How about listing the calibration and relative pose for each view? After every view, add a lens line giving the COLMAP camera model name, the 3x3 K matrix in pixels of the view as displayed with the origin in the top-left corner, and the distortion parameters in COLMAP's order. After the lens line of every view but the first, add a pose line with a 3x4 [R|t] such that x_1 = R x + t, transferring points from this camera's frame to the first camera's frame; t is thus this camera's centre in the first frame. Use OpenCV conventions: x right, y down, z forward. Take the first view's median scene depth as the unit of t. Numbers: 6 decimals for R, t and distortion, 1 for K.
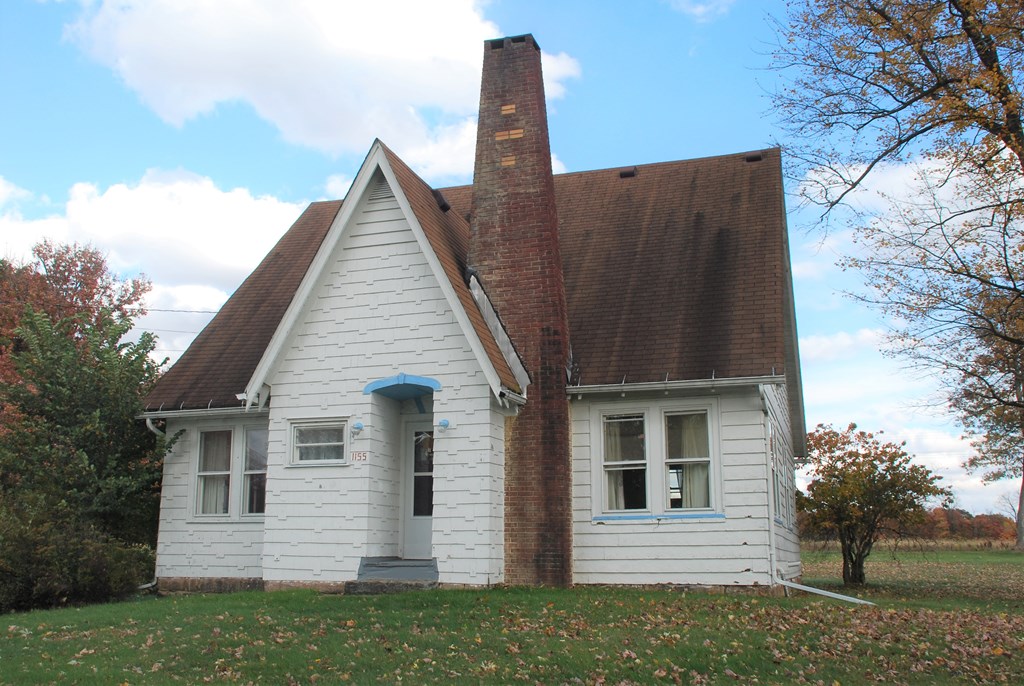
lens RADIAL K [[1011.3, 0, 514.2], [0, 1011.3, 339.0], [0, 0, 1]] dist [-0.073297, 0.000000]
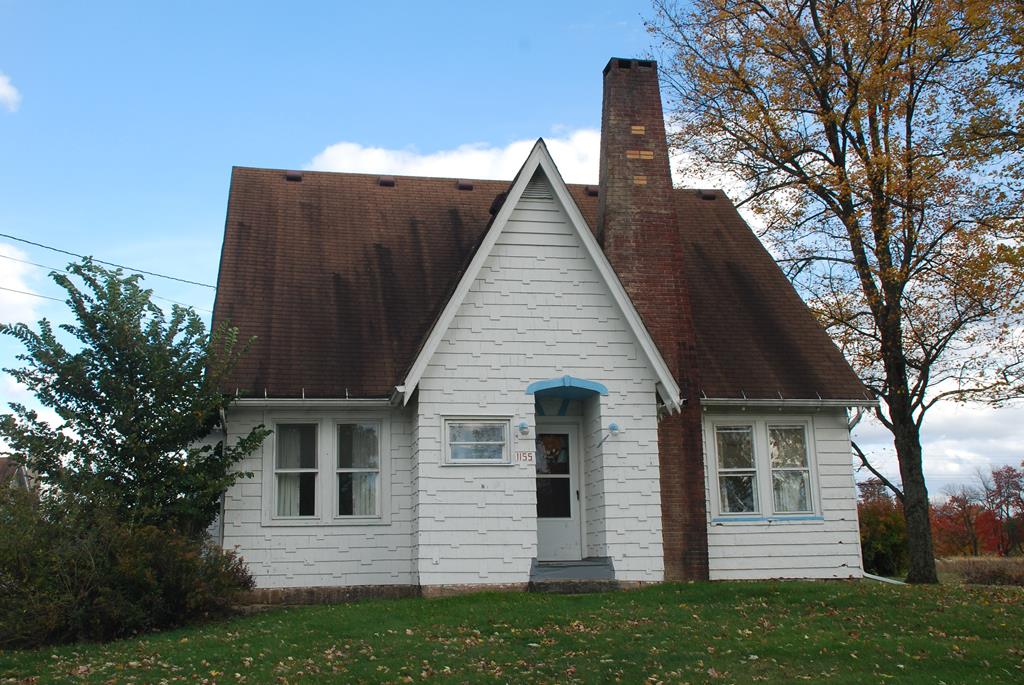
lens RADIAL K [[1085.5, 0, 508.1], [0, 1085.5, 347.9], [0, 0, 1]] dist [0.007815, 0.000000]
pose [[0.881796, 0.078905, 0.464984, -0.664393], [-0.080192, 0.996634, -0.017046, 0.028992], [-0.464764, -0.022257, 0.885155, 0.063208]]
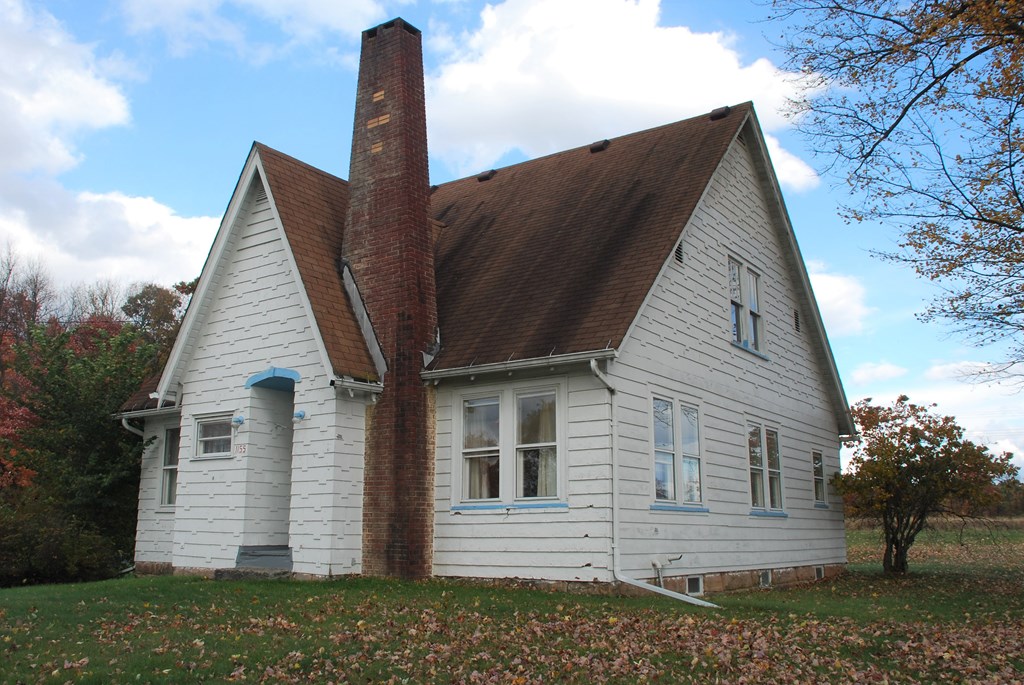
lens RADIAL K [[940.1, 0, 511.0], [0, 940.1, 338.5], [0, 0, 1]] dist [-0.090572, 0.000000]
pose [[0.956813, -0.058217, -0.284816, 0.386722], [0.059645, 0.998213, -0.003665, 0.023002], [0.284520, -0.013482, 0.958575, 0.160382]]
